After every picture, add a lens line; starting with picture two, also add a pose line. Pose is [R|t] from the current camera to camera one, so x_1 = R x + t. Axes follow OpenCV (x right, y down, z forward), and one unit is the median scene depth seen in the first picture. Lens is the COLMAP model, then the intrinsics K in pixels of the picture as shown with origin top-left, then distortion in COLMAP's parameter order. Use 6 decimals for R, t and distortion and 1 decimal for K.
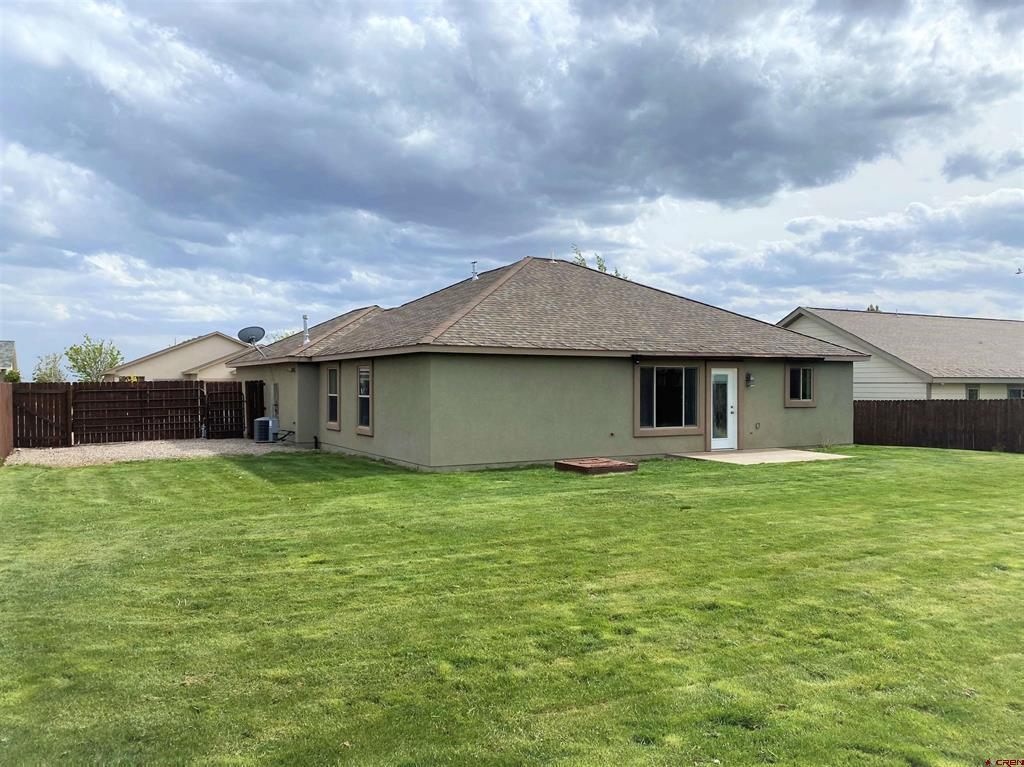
lens RADIAL K [[799.9, 0, 512.0], [0, 799.9, 383.5], [0, 0, 1]] dist [0.084051, -0.128501]
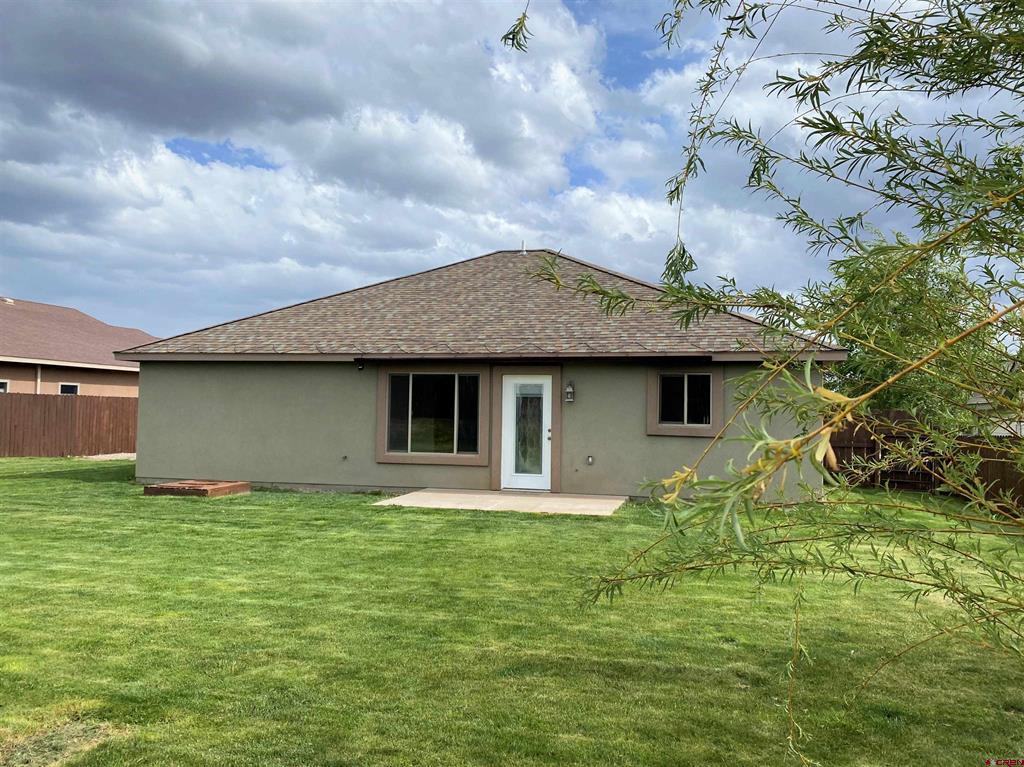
lens RADIAL K [[799.9, 0, 512.0], [0, 799.9, 383.5], [0, 0, 1]] dist [0.084051, -0.128501]
pose [[0.738556, -0.015364, -0.674017, 0.747112], [-0.015890, 0.999066, -0.040185, 0.017534], [0.674005, 0.040389, 0.737622, 0.478433]]
